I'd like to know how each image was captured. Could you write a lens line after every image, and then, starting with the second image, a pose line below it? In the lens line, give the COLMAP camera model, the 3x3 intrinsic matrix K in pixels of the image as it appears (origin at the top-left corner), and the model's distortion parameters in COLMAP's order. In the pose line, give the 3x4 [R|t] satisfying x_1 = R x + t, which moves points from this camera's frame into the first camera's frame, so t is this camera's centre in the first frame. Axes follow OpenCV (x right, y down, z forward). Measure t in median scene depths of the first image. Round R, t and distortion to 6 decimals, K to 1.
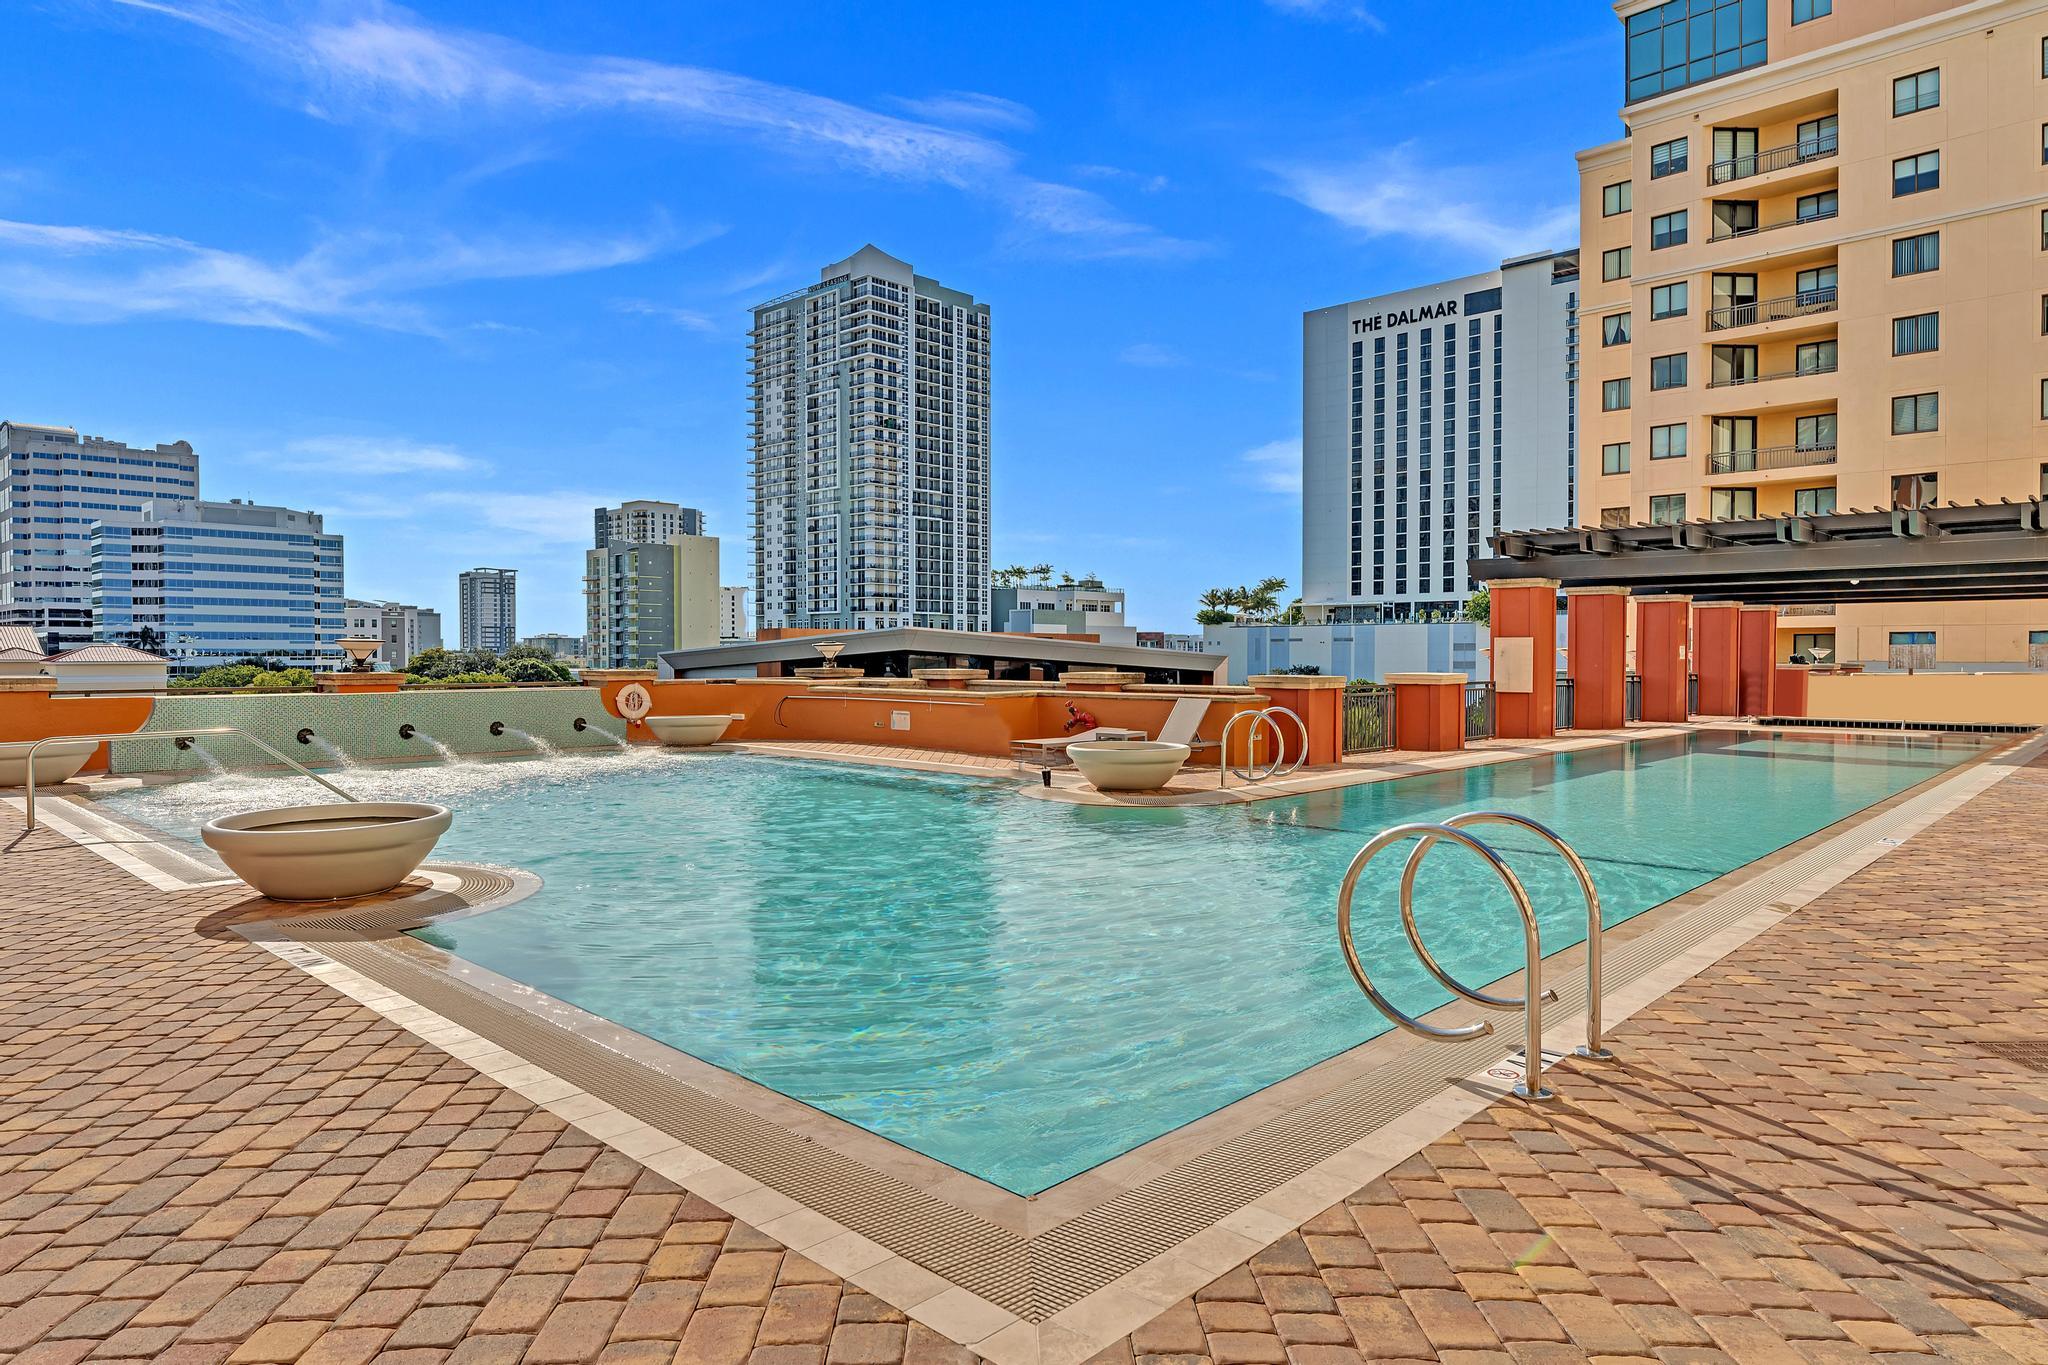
lens RADIAL K [[1199.1, 0, 1034.0], [0, 1199.1, 676.4], [0, 0, 1]] dist [0.001084, -0.002455]
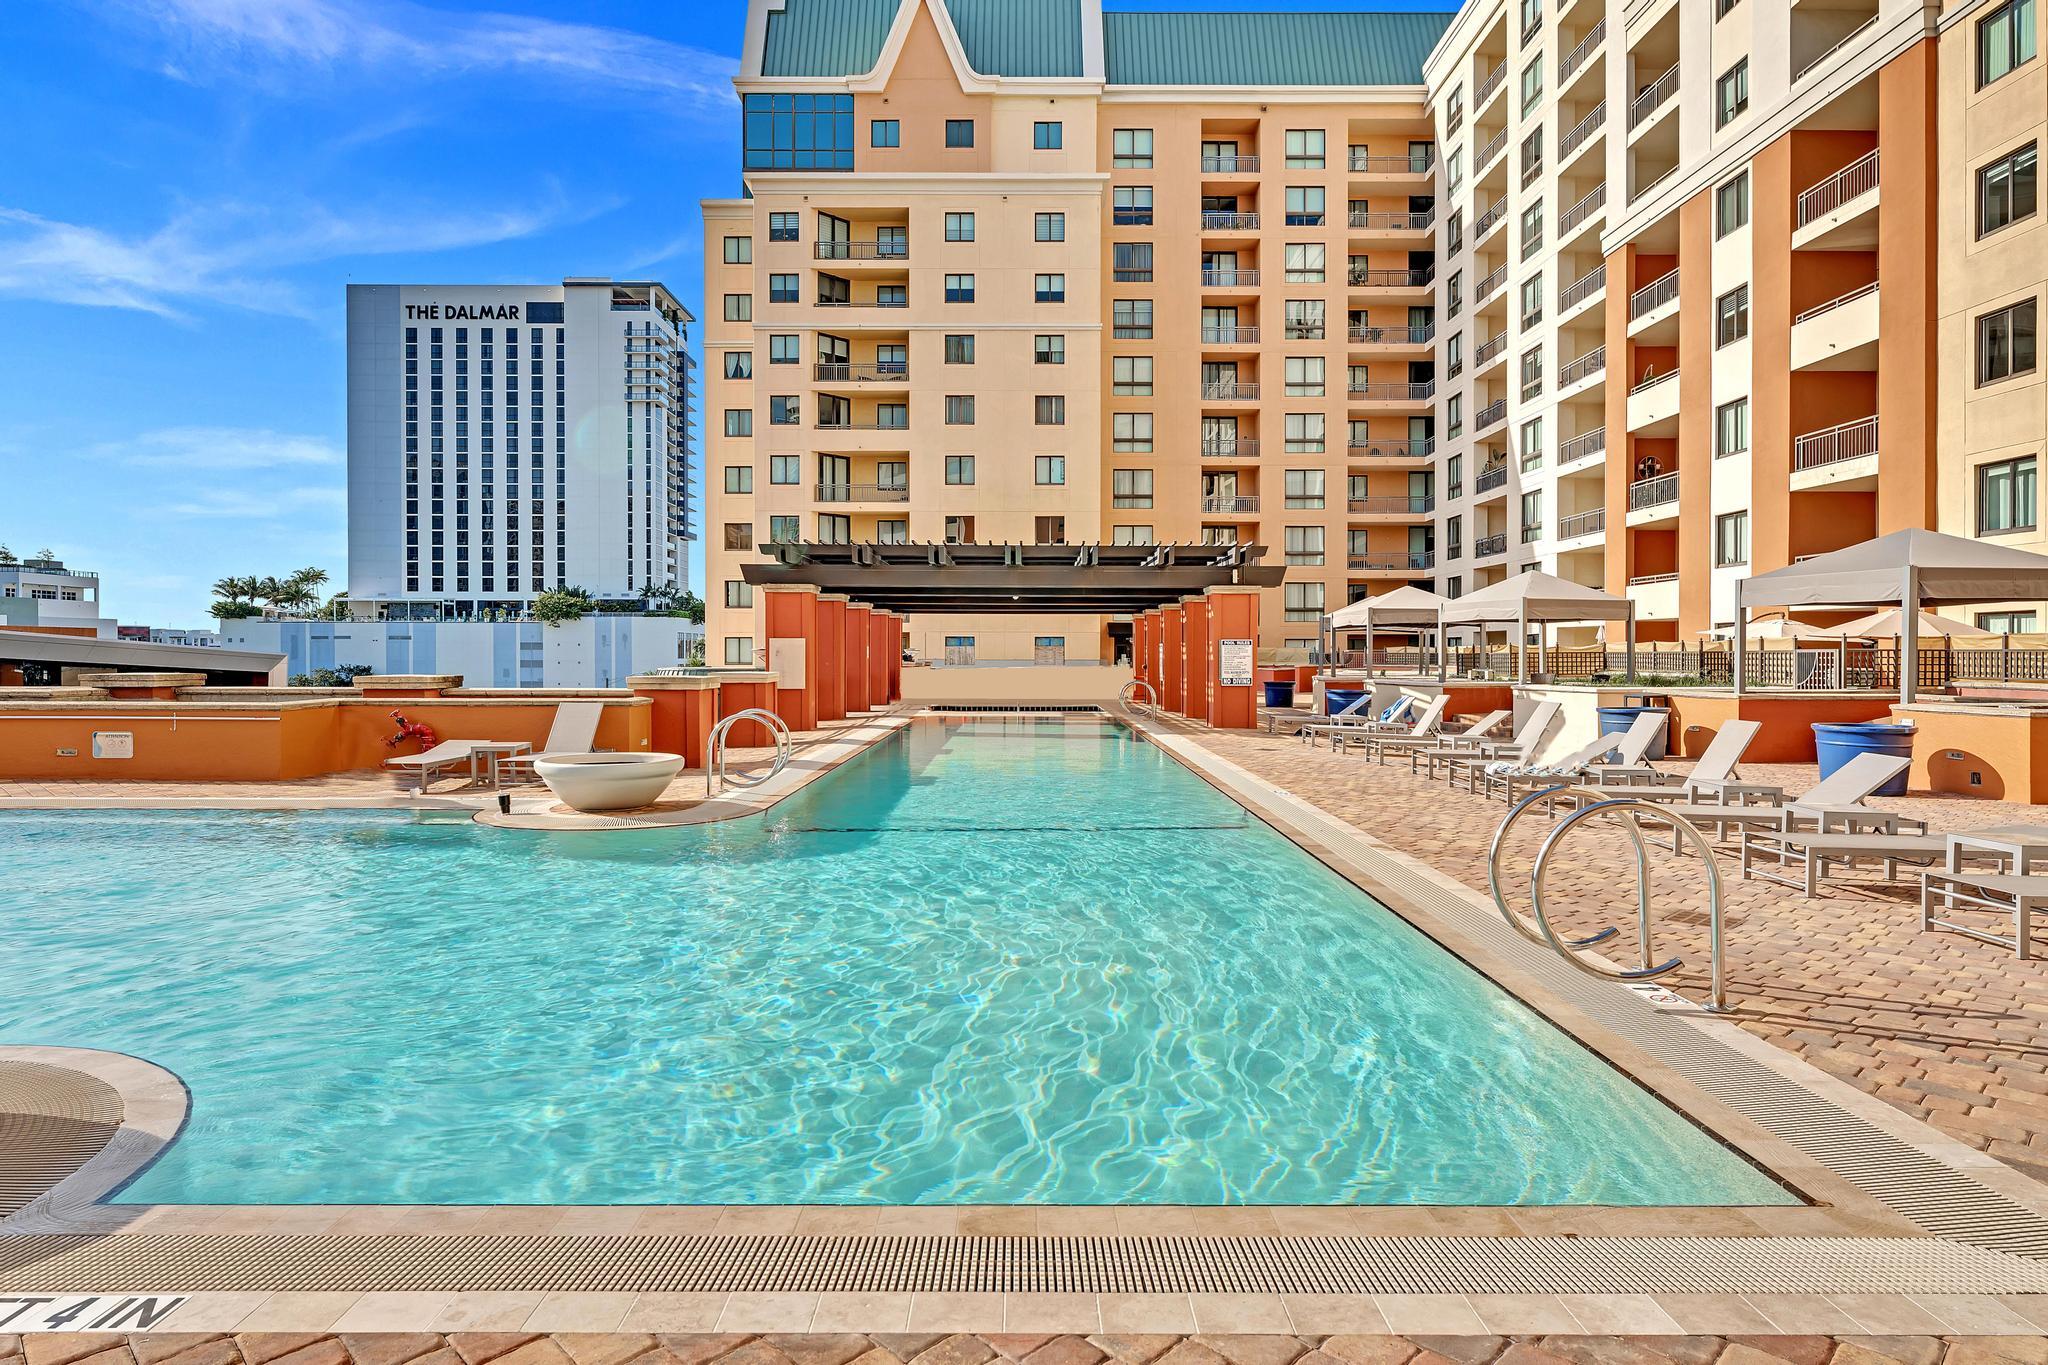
lens RADIAL K [[1141.3, 0, 1021.6], [0, 1141.3, 665.8], [0, 0, 1]] dist [-0.011977, 0.001796]
pose [[0.718297, -0.006402, 0.695707, -0.207433], [0.011447, 0.999931, -0.002618, -0.002973], [-0.695642, 0.009844, 0.718321, 0.139820]]
